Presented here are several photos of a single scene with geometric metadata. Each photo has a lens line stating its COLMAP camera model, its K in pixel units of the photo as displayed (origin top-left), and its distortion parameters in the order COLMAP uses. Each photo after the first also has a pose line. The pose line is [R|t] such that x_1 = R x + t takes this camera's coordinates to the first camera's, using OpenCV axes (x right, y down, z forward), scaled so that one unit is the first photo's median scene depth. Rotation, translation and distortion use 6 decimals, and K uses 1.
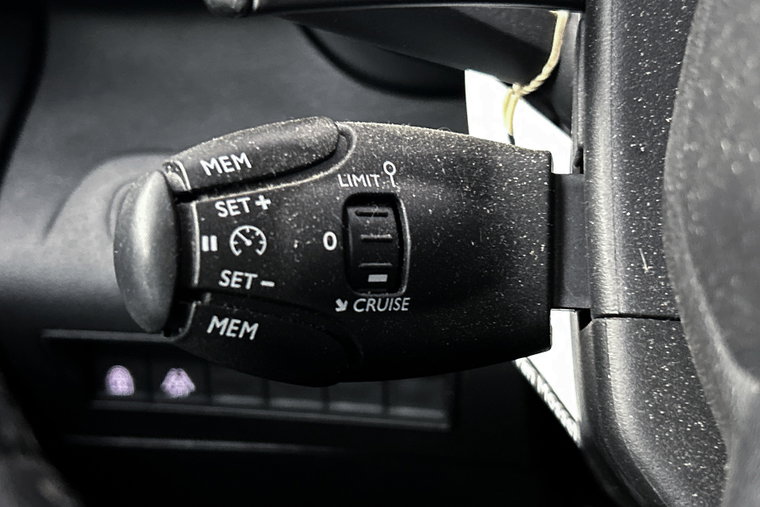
lens RADIAL K [[1078.8, 0, 380.2], [0, 1078.8, 252.9], [0, 0, 1]] dist [0.008483, 0.000000]
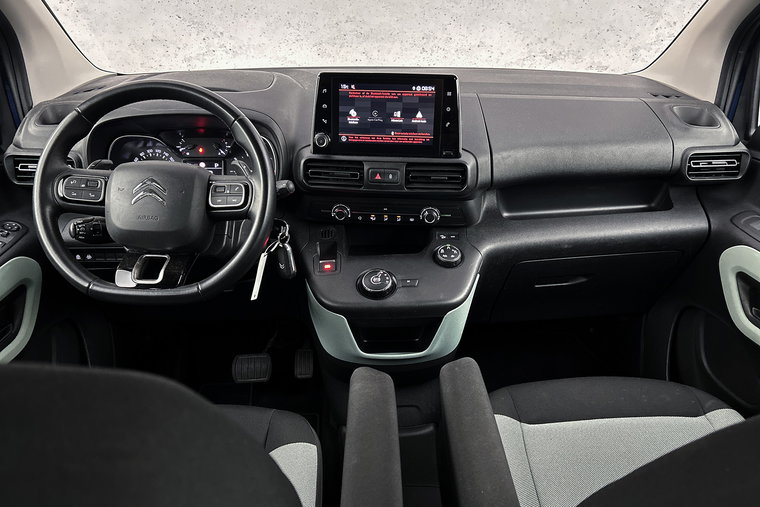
lens RADIAL K [[575.2, 0, 382.1], [0, 575.2, 259.4], [0, 0, 1]] dist [0.062915, -0.069762]
pose [[0.980088, -0.051192, 0.191852, 1.565828], [0.046730, 0.998523, 0.027713, 0.250503], [-0.192987, -0.018196, 0.981033, -4.906459]]
